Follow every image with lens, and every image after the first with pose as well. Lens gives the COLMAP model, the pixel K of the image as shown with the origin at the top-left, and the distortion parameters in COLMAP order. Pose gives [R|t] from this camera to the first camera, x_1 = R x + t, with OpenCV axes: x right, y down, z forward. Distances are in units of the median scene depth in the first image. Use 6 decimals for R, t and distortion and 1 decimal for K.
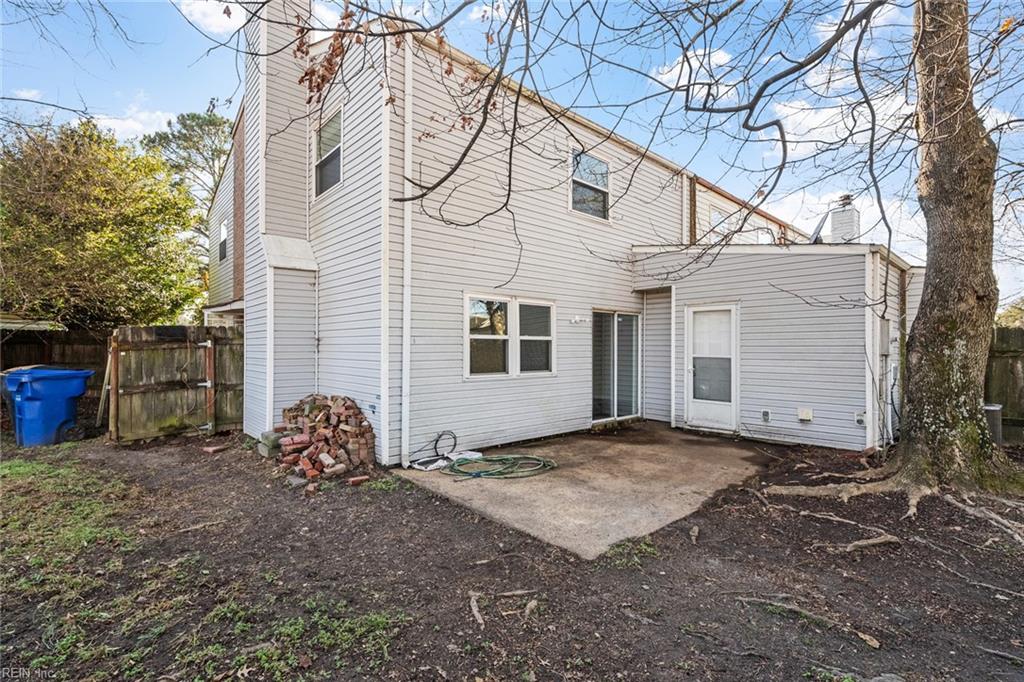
lens RADIAL K [[471.4, 0, 506.2], [0, 471.4, 343.4], [0, 0, 1]] dist [-0.007394, 0.004214]
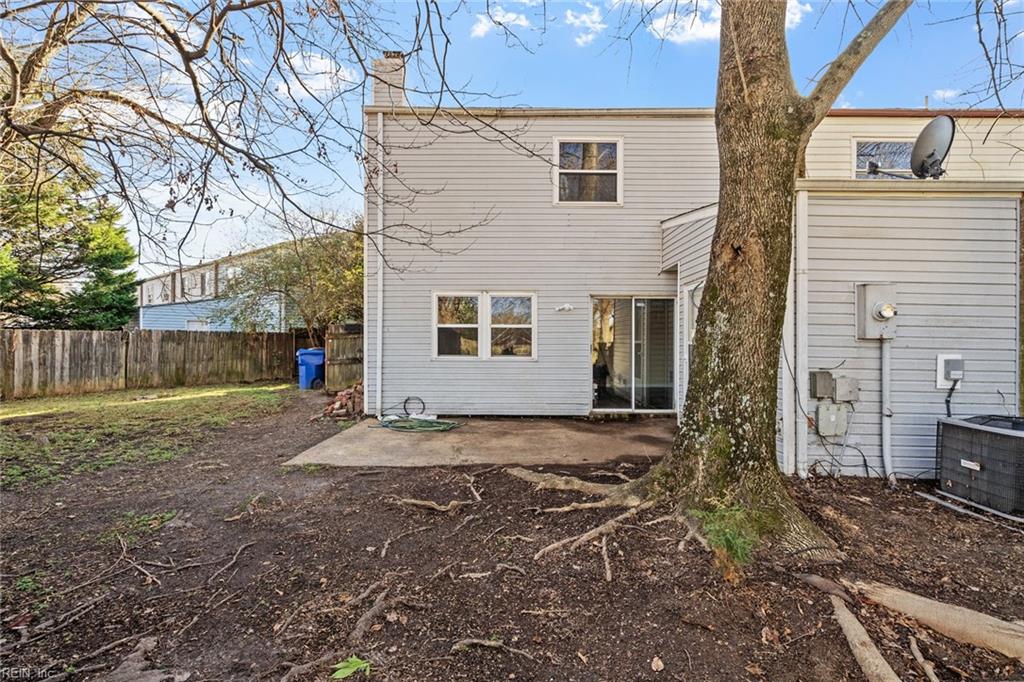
lens RADIAL K [[471.4, 0, 511.5], [0, 471.4, 343.0], [0, 0, 1]] dist [-0.007394, 0.004214]
pose [[0.739824, 0.000925, -0.672800, 0.865097], [0.002770, 0.999986, 0.004420, 0.025320], [0.672795, -0.005133, 0.739811, 0.179718]]
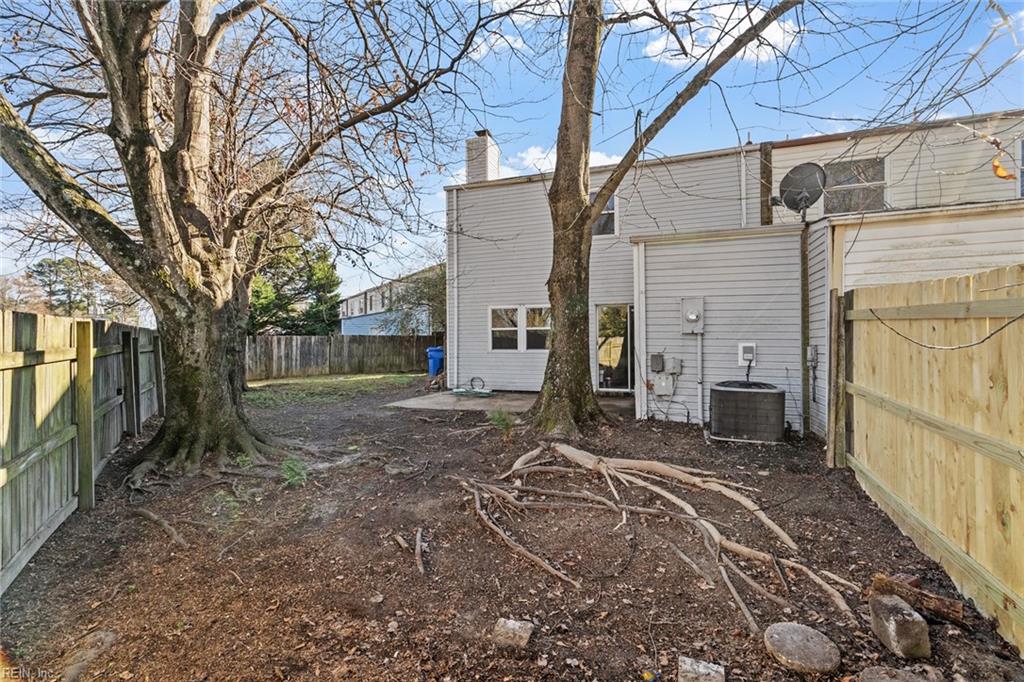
lens RADIAL K [[471.4, 0, 504.4], [0, 471.4, 341.4], [0, 0, 1]] dist [-0.007394, 0.004214]
pose [[0.453757, -0.009588, -0.891074, 1.505276], [0.011165, 0.999925, -0.005074, 0.041440], [0.891056, -0.007646, 0.453830, 0.182665]]
